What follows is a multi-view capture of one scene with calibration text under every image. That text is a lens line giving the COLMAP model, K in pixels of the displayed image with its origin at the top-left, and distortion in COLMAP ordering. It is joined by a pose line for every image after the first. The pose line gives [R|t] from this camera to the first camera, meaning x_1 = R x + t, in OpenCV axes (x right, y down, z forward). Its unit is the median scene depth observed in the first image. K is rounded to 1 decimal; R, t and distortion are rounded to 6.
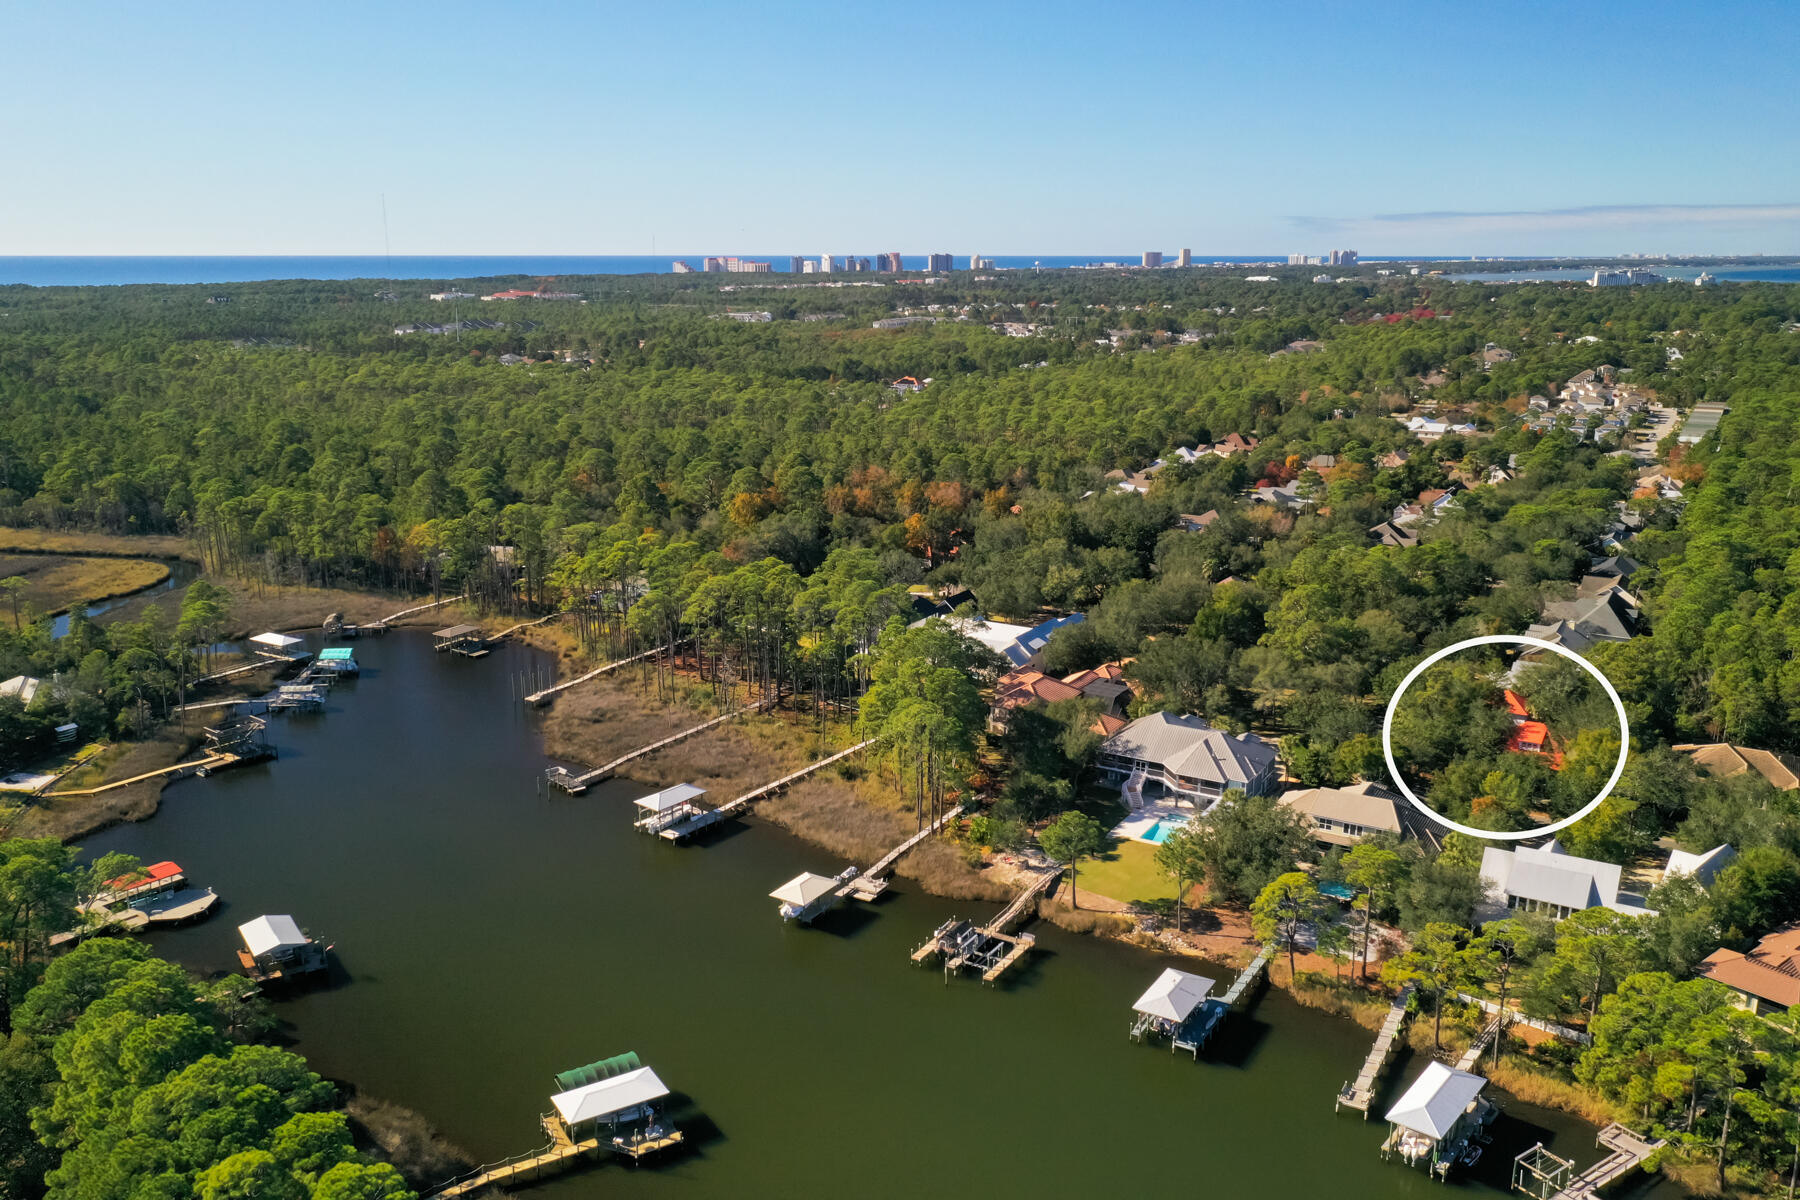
lens RADIAL K [[1408.3, 0, 922.6], [0, 1408.3, 599.9], [0, 0, 1]] dist [-0.004448, -0.001142]
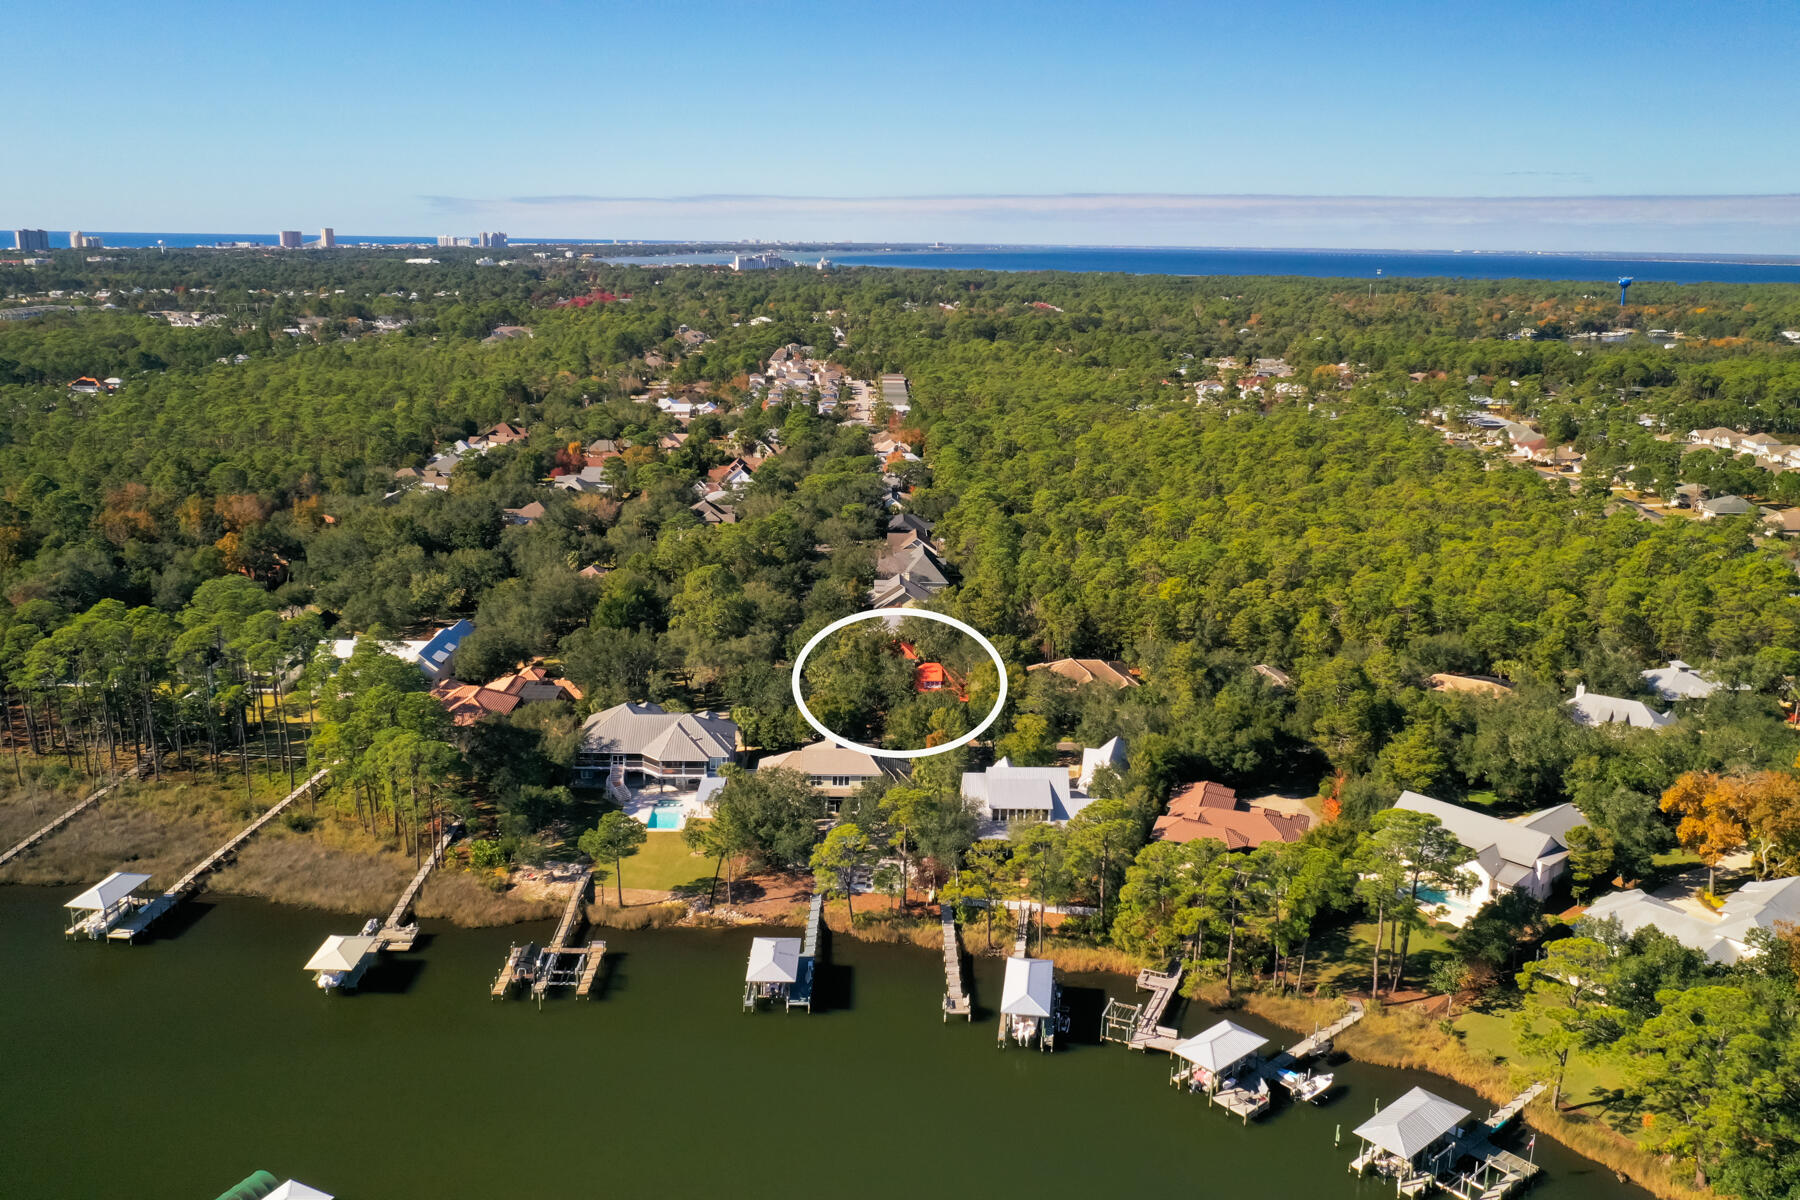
lens RADIAL K [[1408.3, 0, 922.6], [0, 1408.3, 599.9], [0, 0, 1]] dist [-0.004448, -0.001142]
pose [[0.850732, -0.116223, 0.512589, -0.173795], [0.110607, 0.992994, 0.041577, -0.014436], [-0.513830, 0.021325, 0.857627, 0.021368]]
